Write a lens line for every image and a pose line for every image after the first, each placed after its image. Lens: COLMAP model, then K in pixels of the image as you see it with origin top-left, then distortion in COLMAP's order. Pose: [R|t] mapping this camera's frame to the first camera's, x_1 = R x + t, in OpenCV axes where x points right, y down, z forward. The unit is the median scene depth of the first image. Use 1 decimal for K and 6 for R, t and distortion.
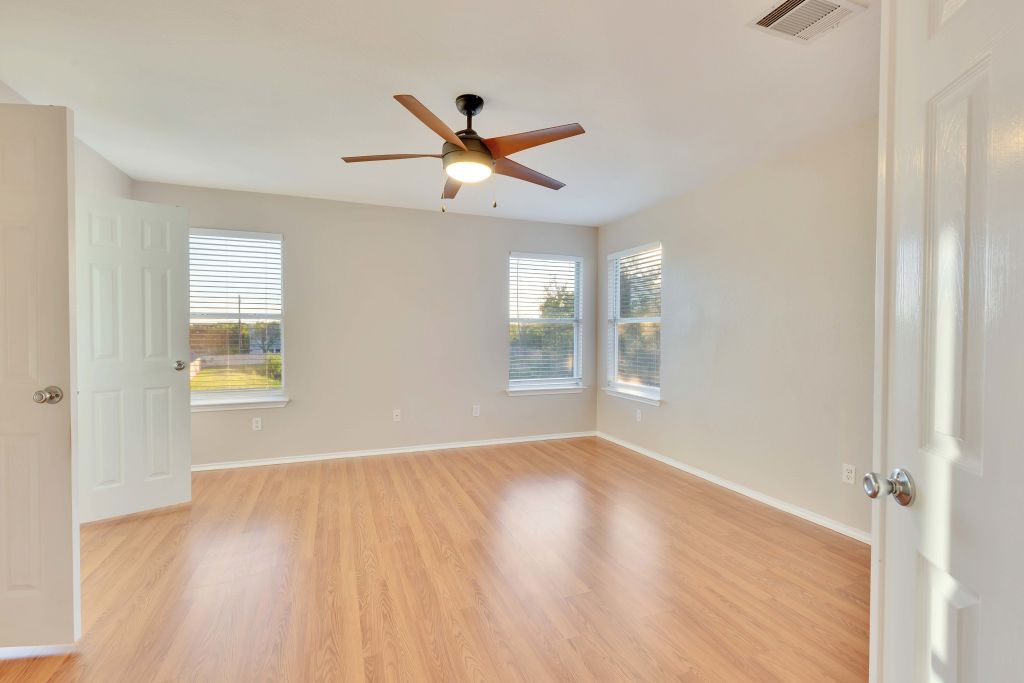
lens RADIAL K [[491.7, 0, 513.4], [0, 491.7, 346.0], [0, 0, 1]] dist [0.004341, -0.000309]
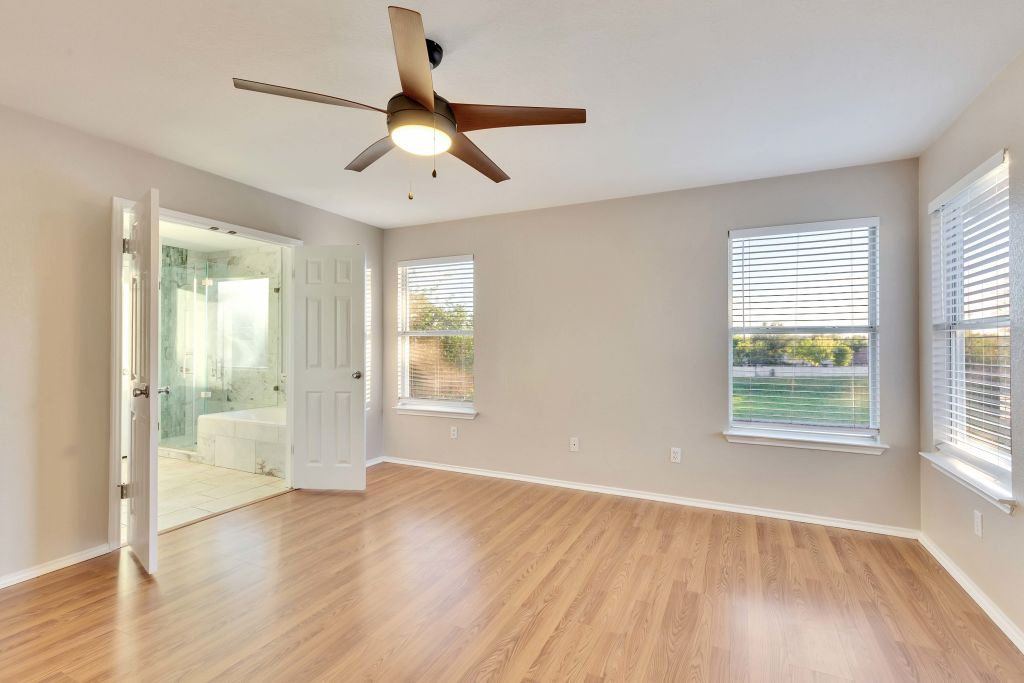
lens RADIAL K [[479.6, 0, 507.4], [0, 479.6, 345.6], [0, 0, 1]] dist [-0.002732, -0.001349]
pose [[0.647554, -0.000538, -0.762019, 0.338558], [-0.020211, 0.999636, -0.017881, -0.014802], [0.761751, 0.026980, 0.647307, 0.375161]]
